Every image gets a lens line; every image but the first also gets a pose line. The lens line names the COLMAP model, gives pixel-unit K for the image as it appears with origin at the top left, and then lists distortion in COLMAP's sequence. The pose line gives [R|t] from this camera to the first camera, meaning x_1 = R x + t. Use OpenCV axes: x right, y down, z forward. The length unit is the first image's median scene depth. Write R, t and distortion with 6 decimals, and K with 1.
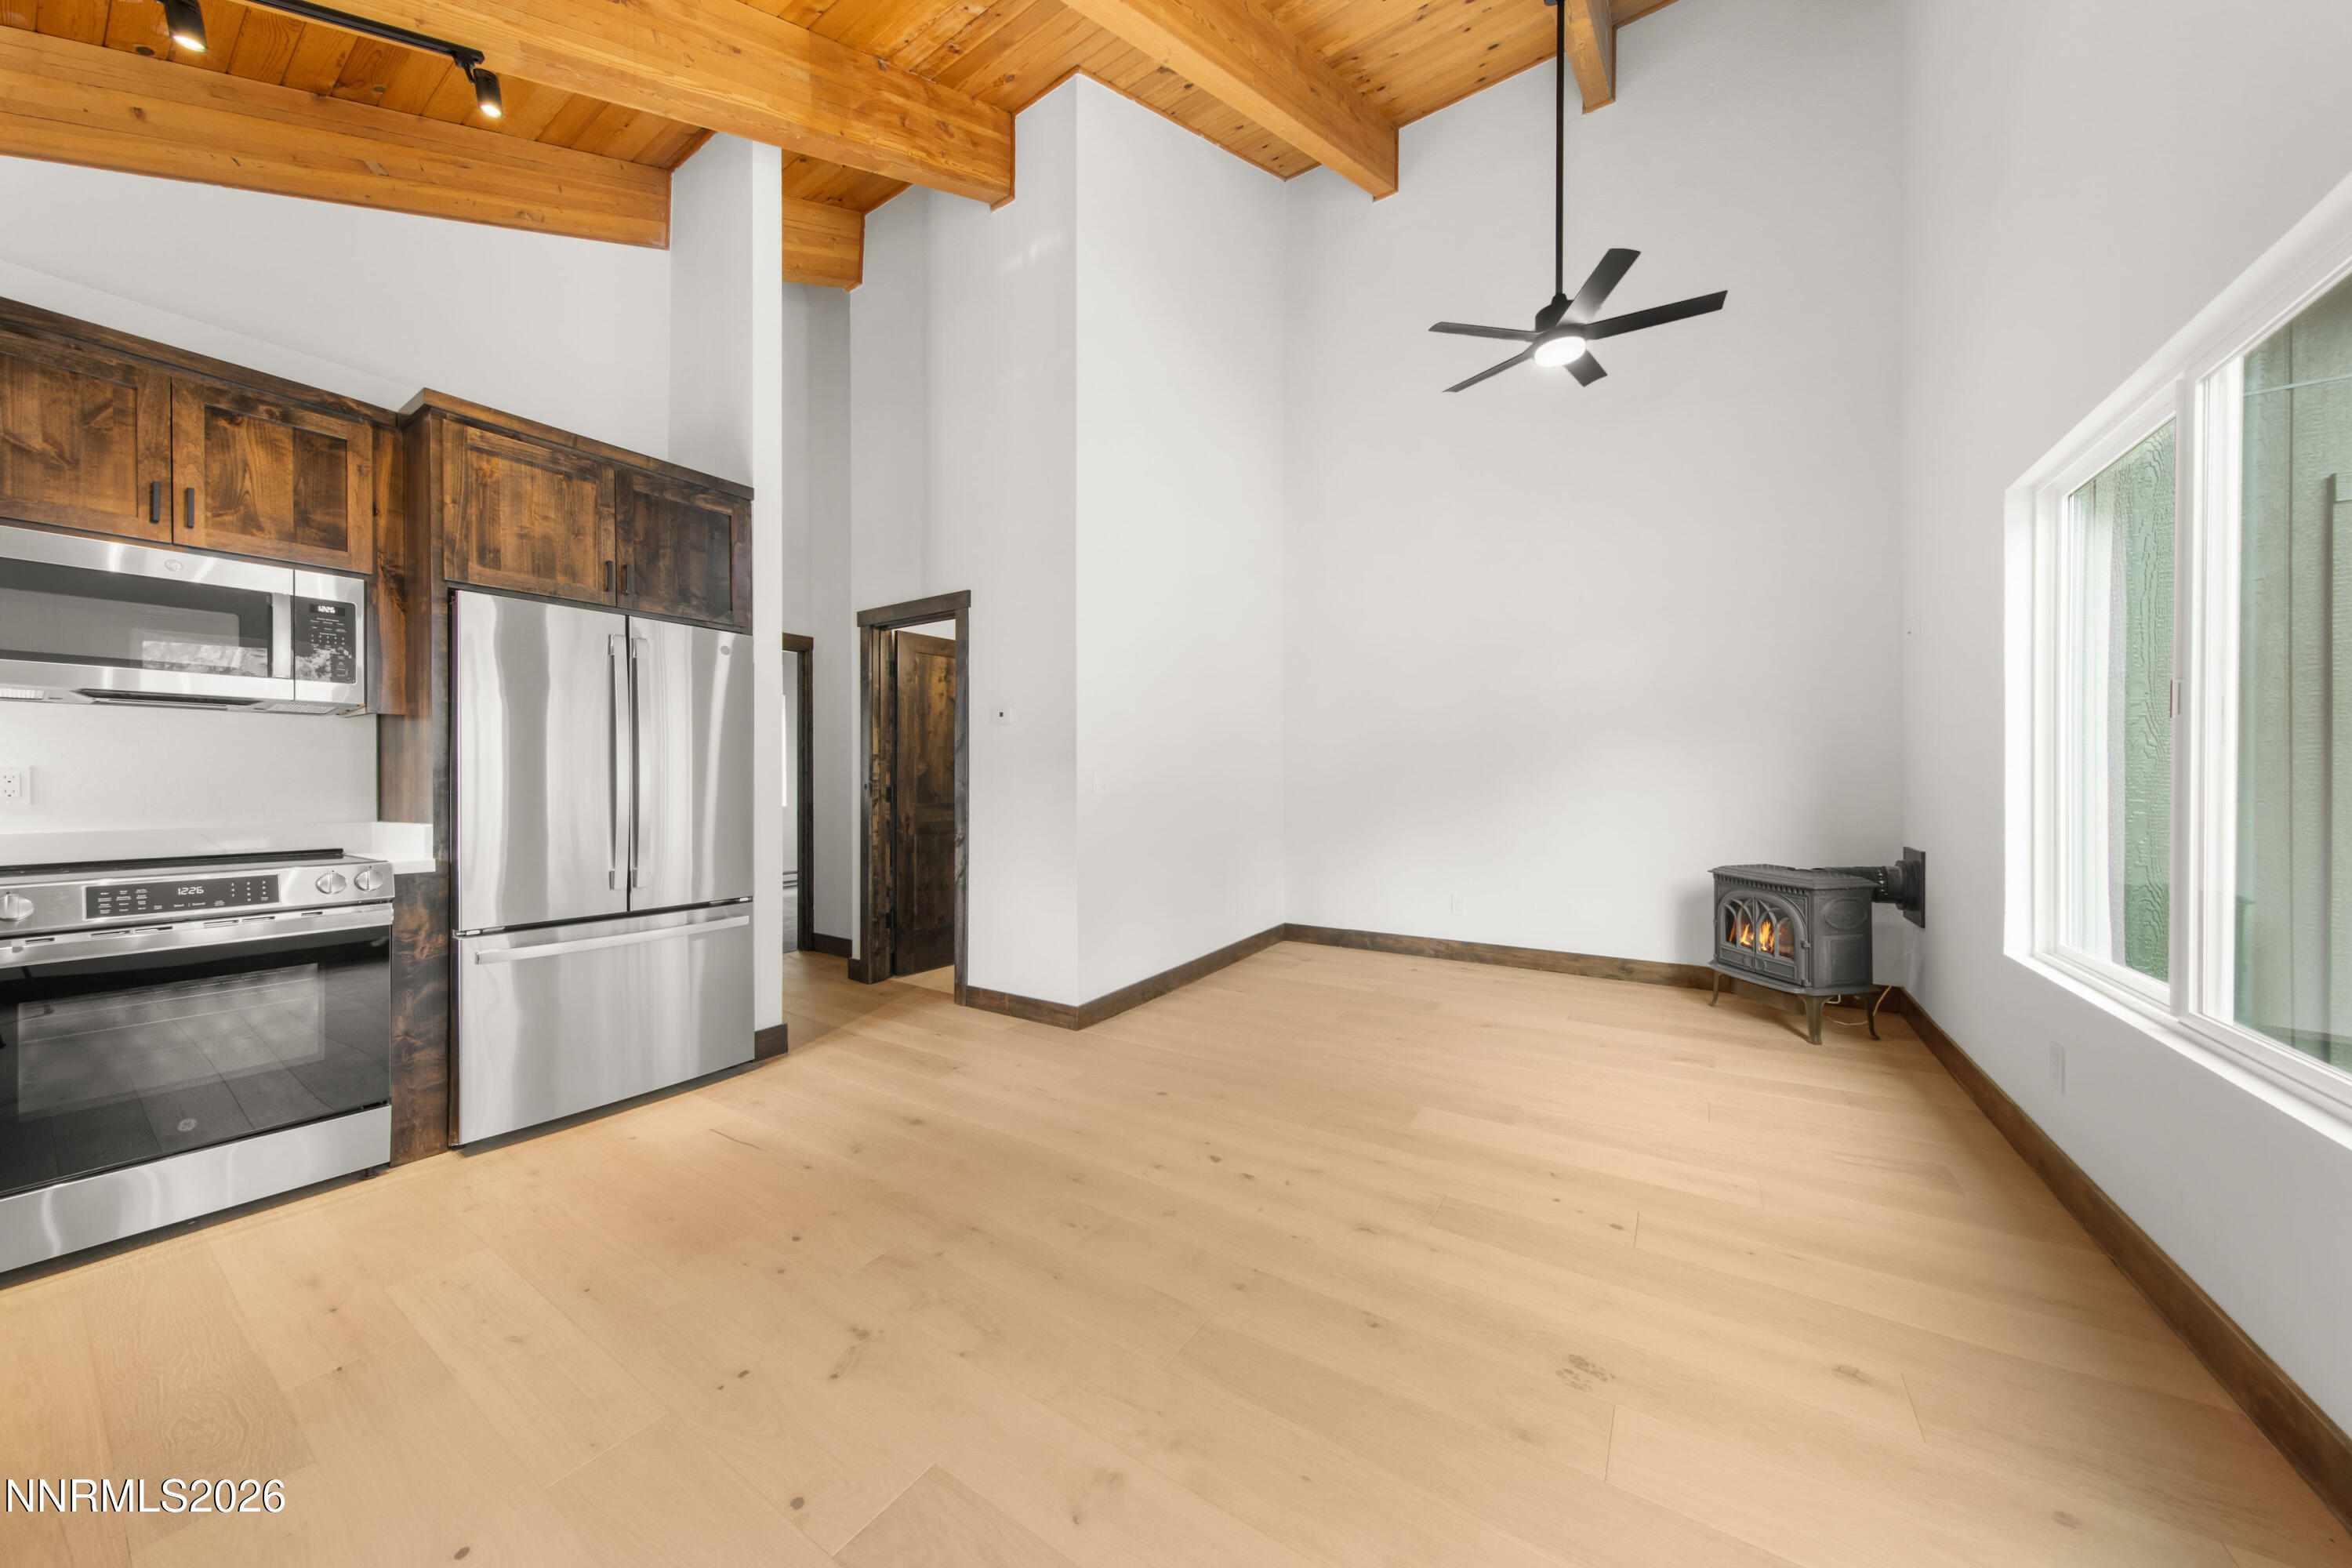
lens RADIAL K [[737.8, 0, 1184.6], [0, 737.8, 714.4], [0, 0, 1]] dist [0.000892, 0.000063]
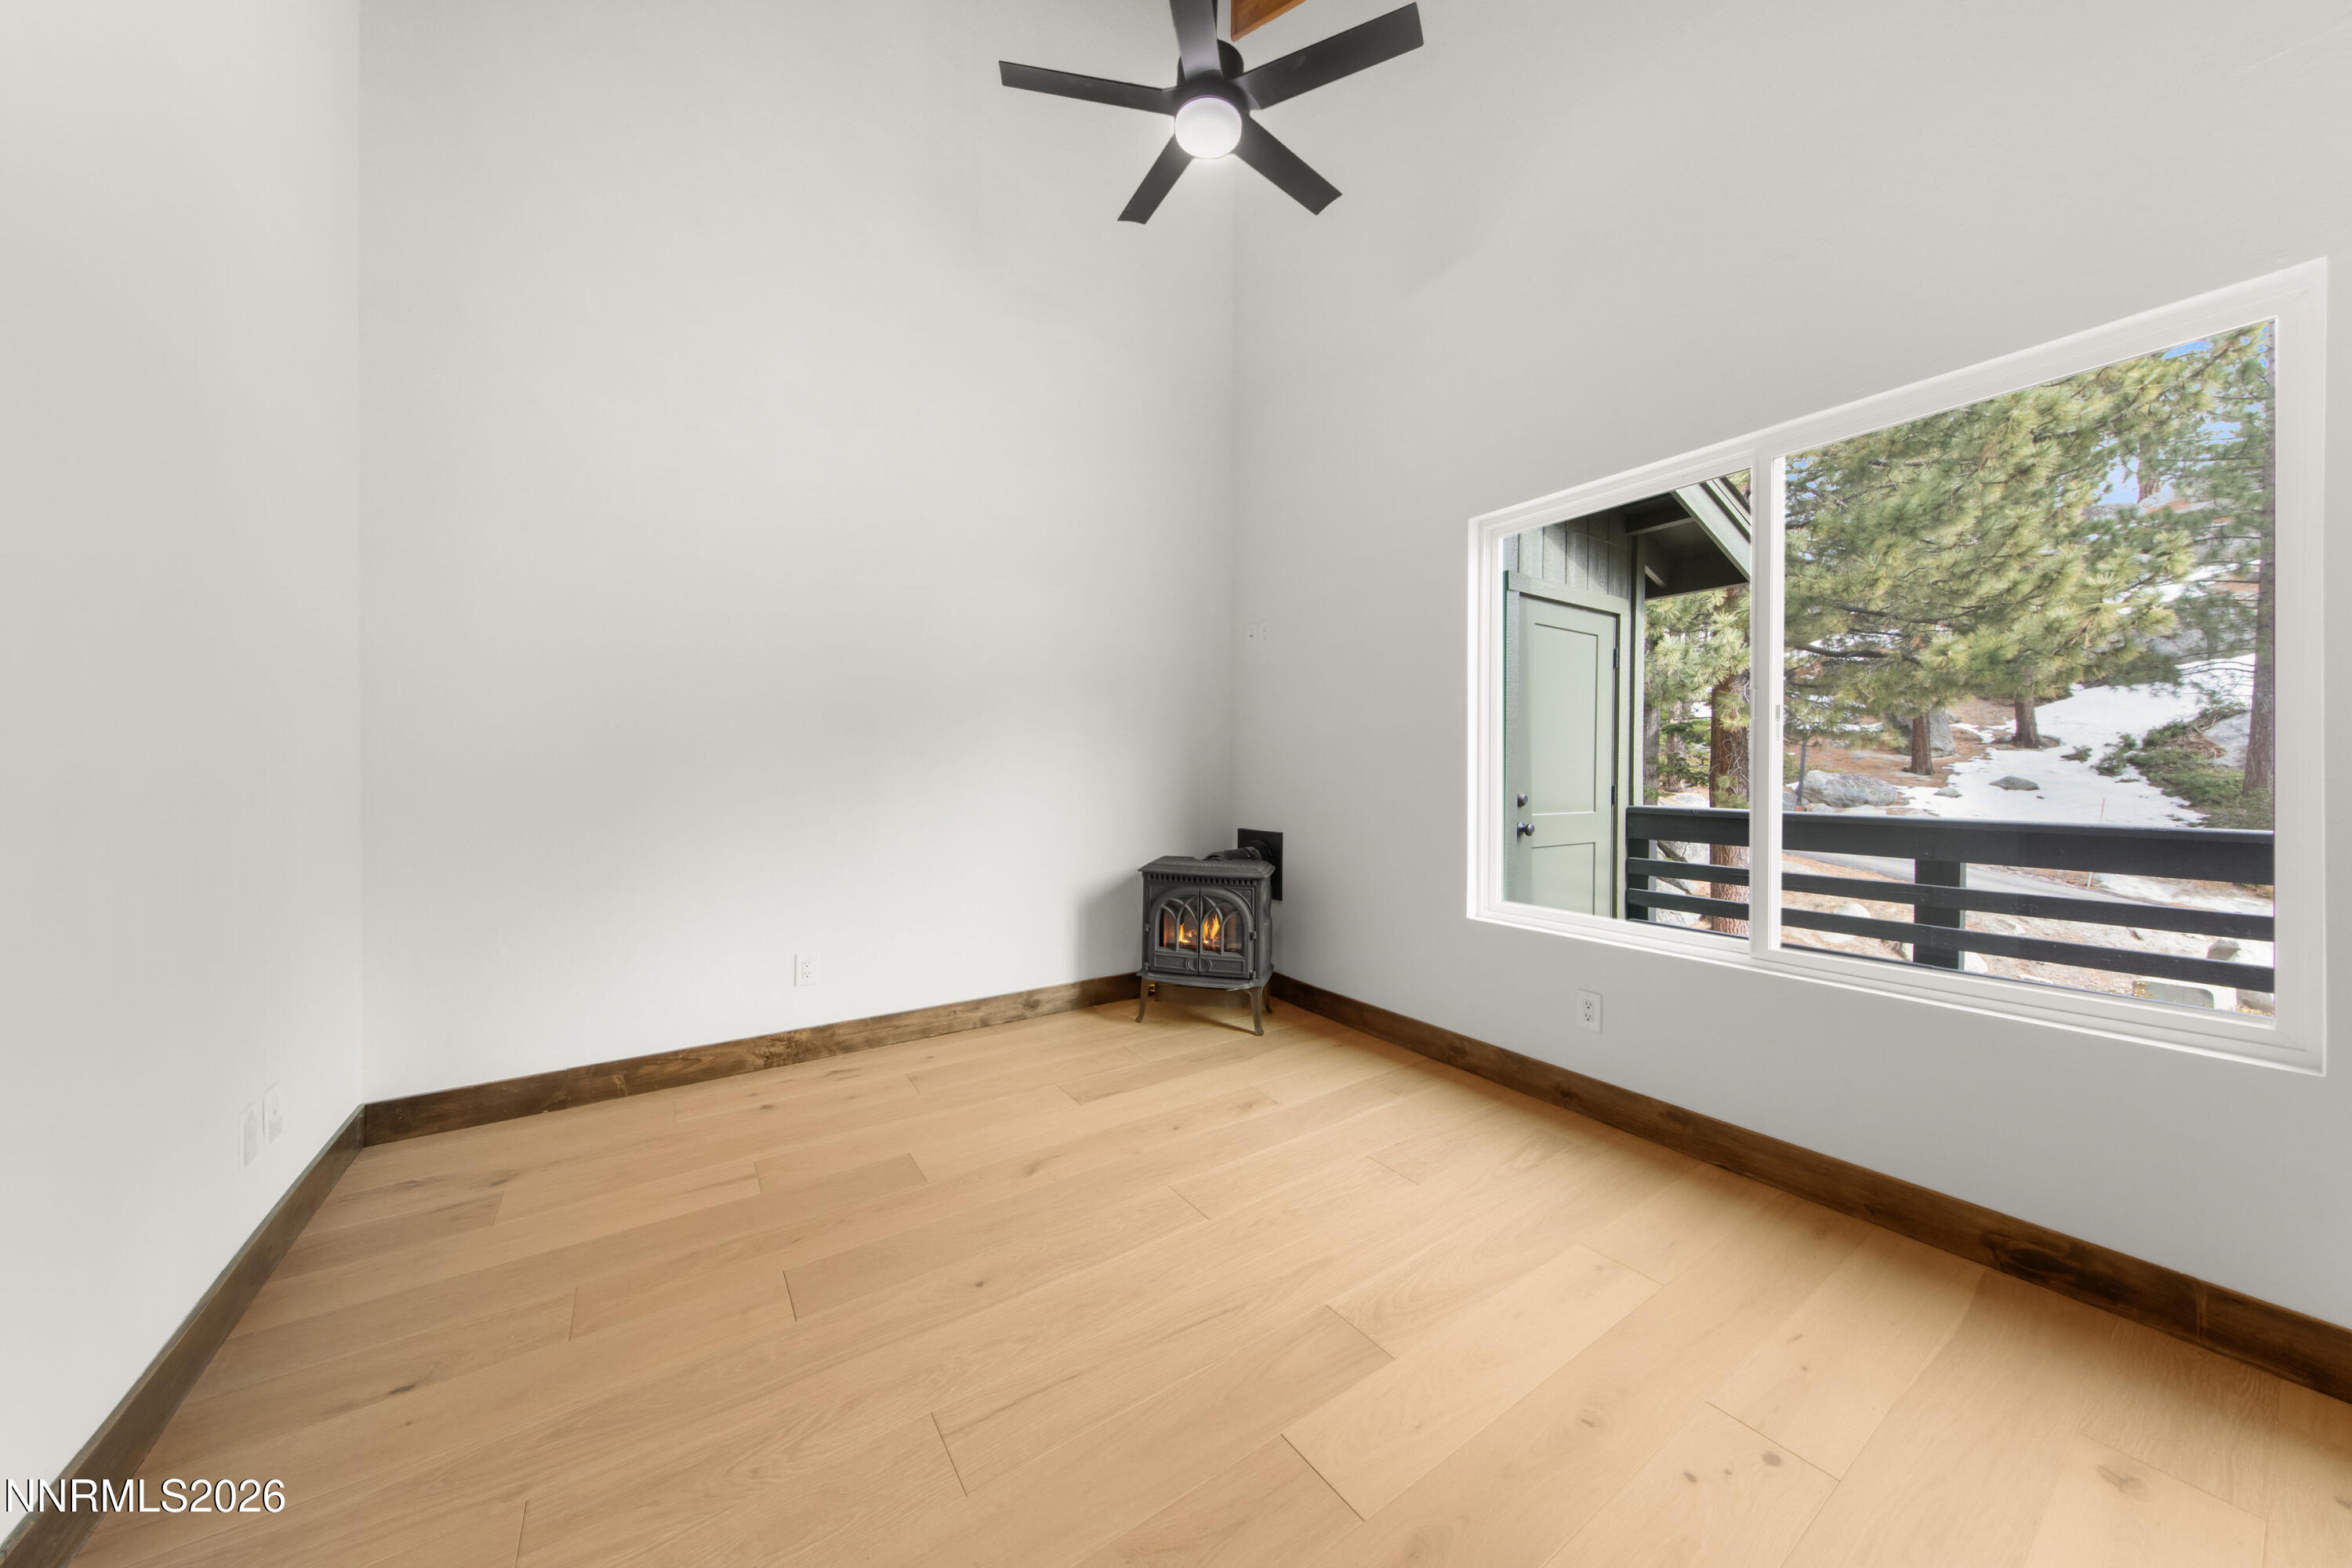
lens RADIAL K [[781.4, 0, 1170.7], [0, 781.4, 760.6], [0, 0, 1]] dist [0.001110, 0.000083]
pose [[0.403565, 0.010351, 0.914892, -0.136215], [-0.085871, 0.995951, 0.026610, 0.059487], [-0.910912, -0.089301, 0.402820, 0.660608]]
